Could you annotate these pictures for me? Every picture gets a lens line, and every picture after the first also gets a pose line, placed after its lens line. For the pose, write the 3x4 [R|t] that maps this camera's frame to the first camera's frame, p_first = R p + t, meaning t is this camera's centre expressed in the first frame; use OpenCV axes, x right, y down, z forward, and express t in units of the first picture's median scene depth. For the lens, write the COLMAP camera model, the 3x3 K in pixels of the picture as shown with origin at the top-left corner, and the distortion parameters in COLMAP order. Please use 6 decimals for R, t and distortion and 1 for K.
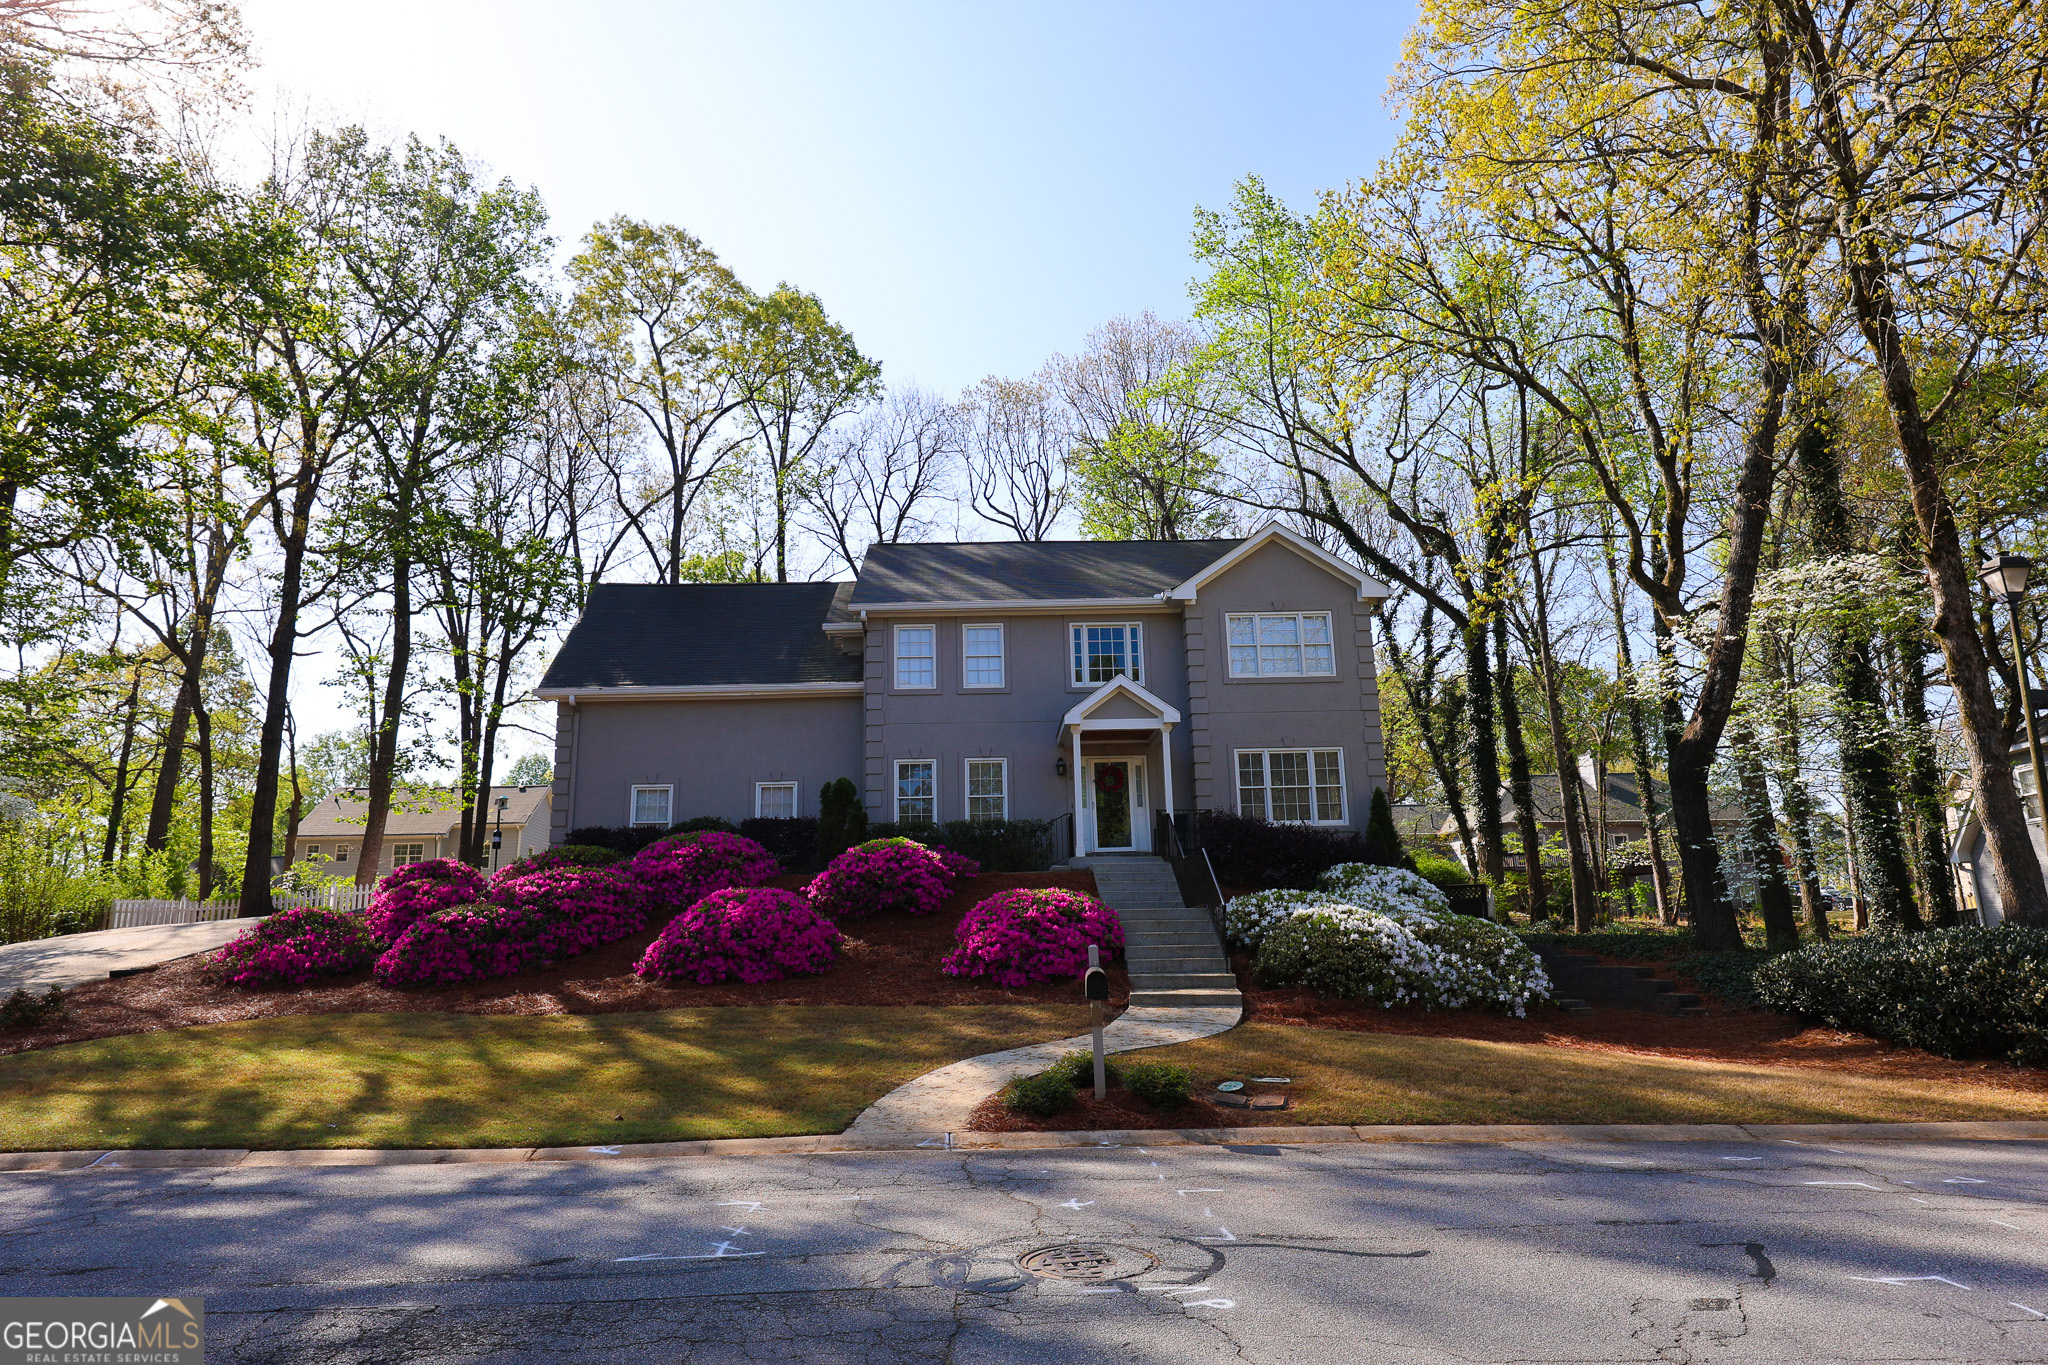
lens RADIAL K [[1161.4, 0, 1011.1], [0, 1161.4, 689.6], [0, 0, 1]] dist [-0.001553, 0.001919]
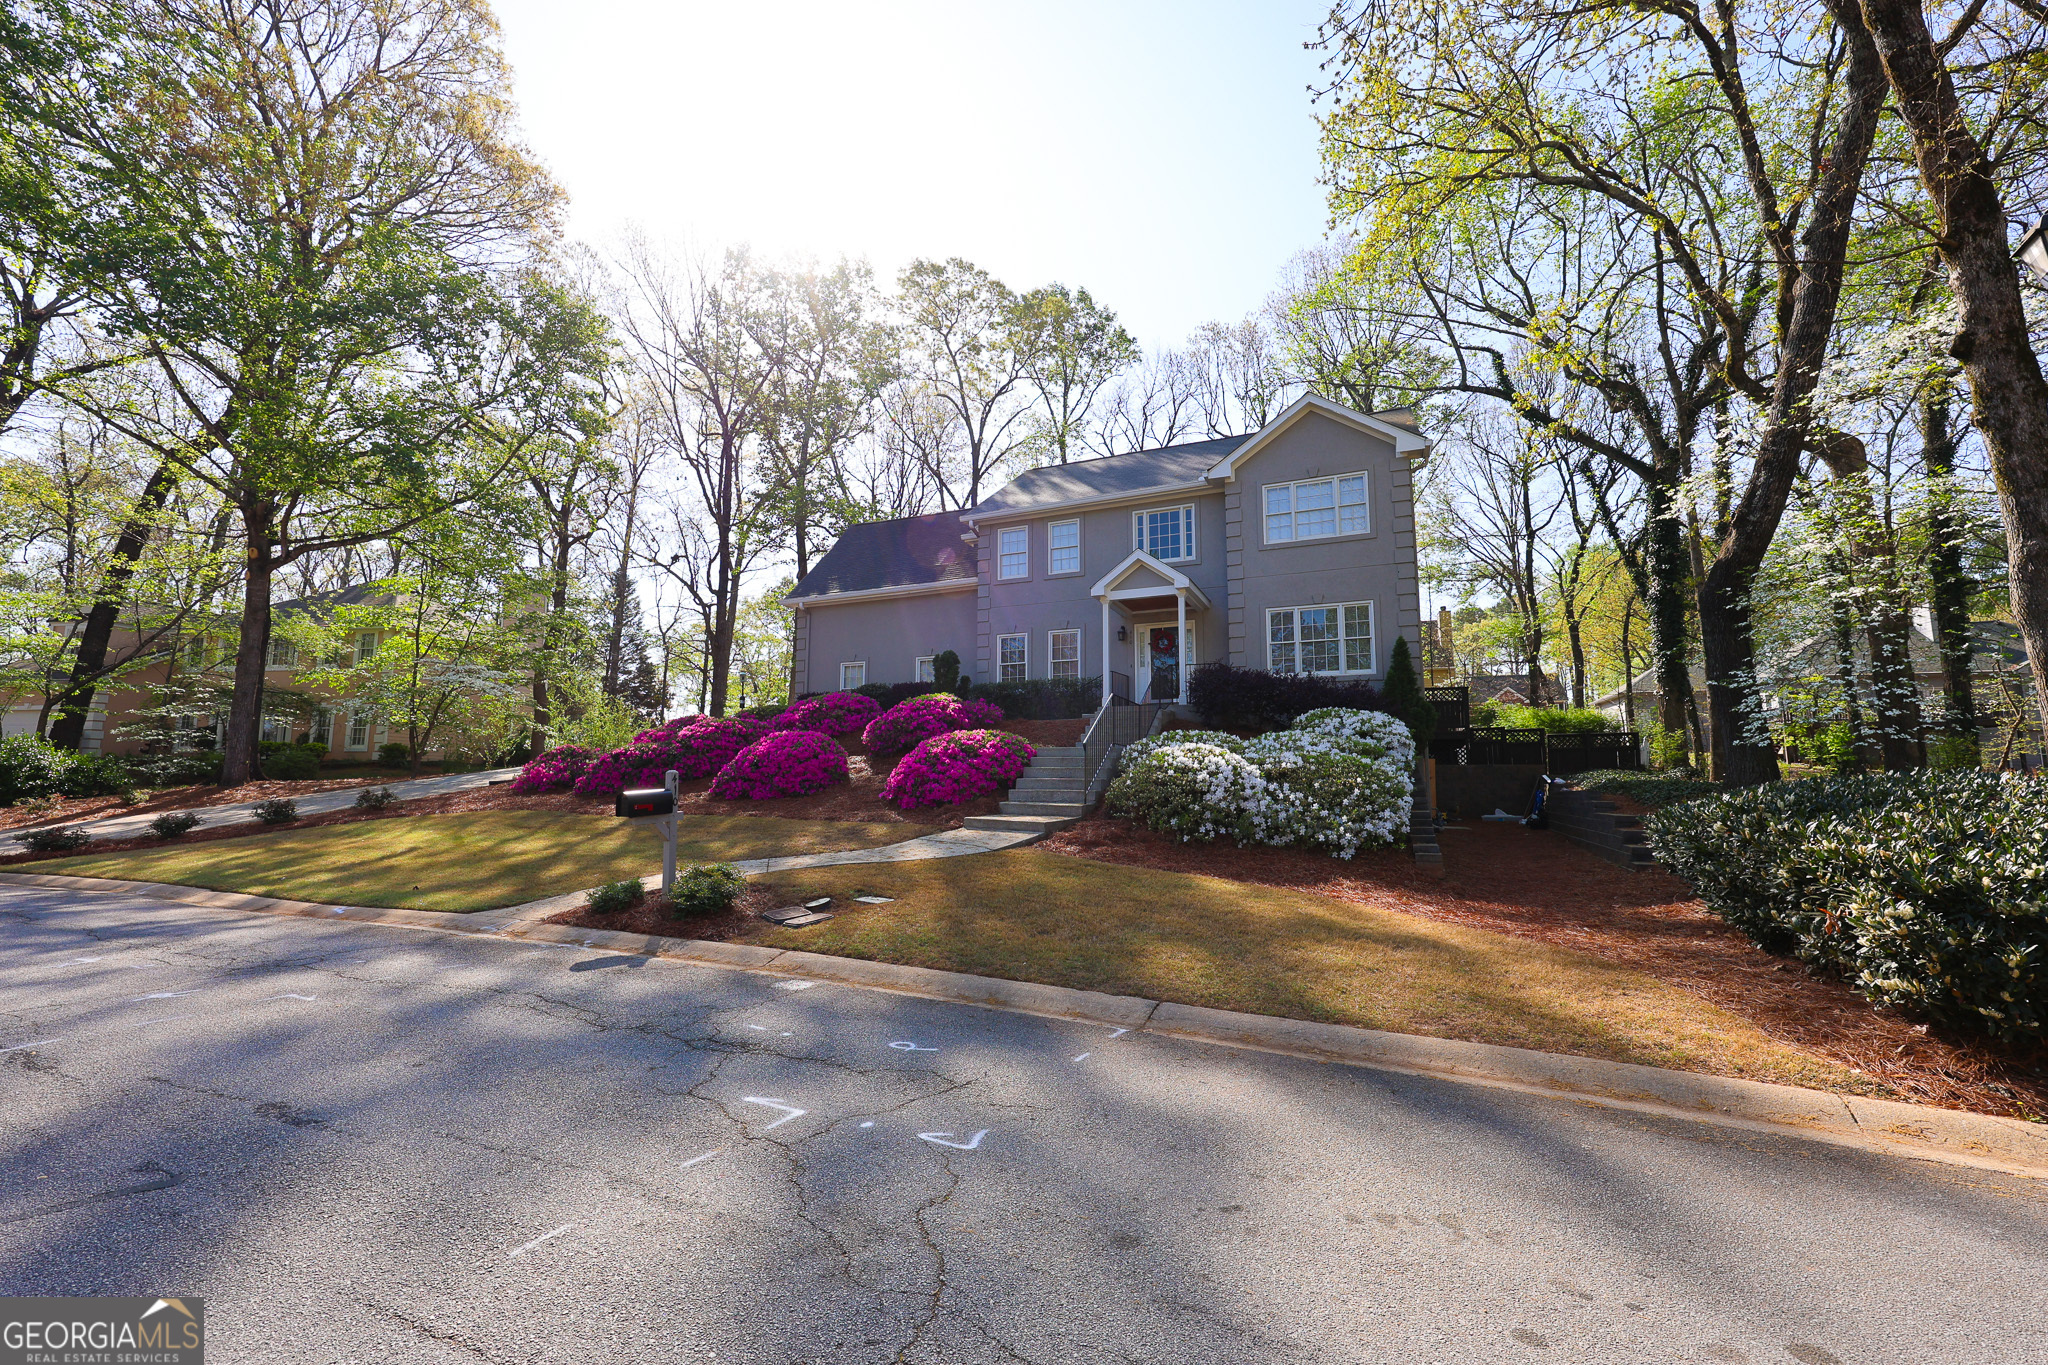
lens RADIAL K [[823.3, 0, 1021.8], [0, 823.3, 688.7], [0, 0, 1]] dist [0.000092, 0.000369]
pose [[0.906215, -0.025763, -0.422031, 0.306532], [0.069685, 0.993593, 0.088979, 0.040211], [0.417034, -0.110044, 0.902204, 0.183982]]
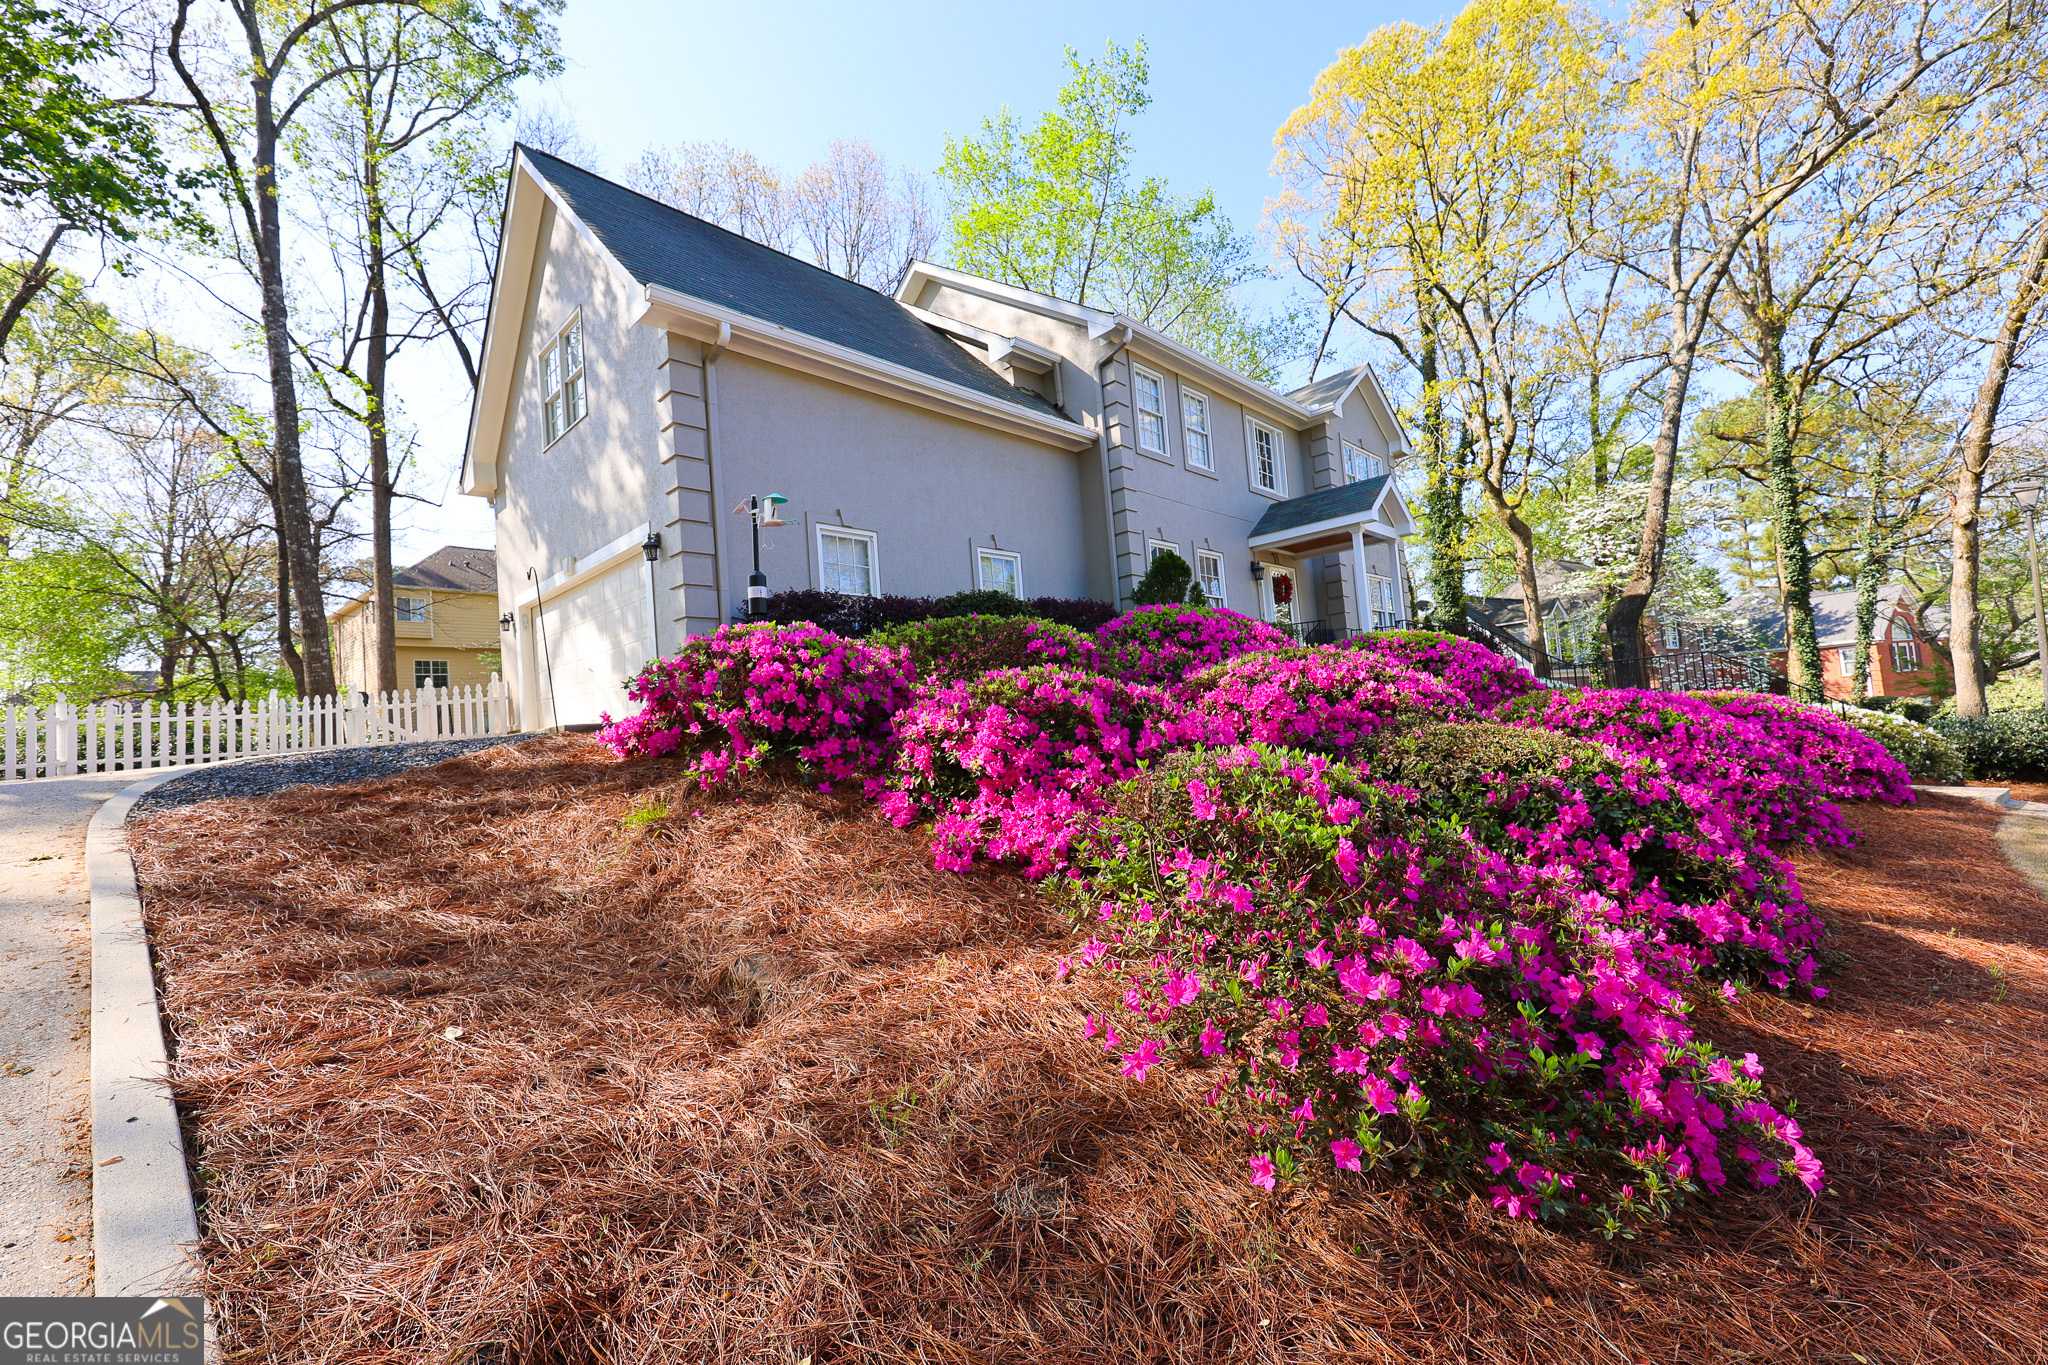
lens RADIAL K [[823.3, 0, 1018.0], [0, 823.3, 689.4], [0, 0, 1]] dist [0.000092, 0.000369]
pose [[0.713723, 0.004715, 0.700412, -0.546656], [-0.097970, 0.990819, 0.093163, 0.117475], [-0.693542, -0.135112, 0.707633, 0.657150]]
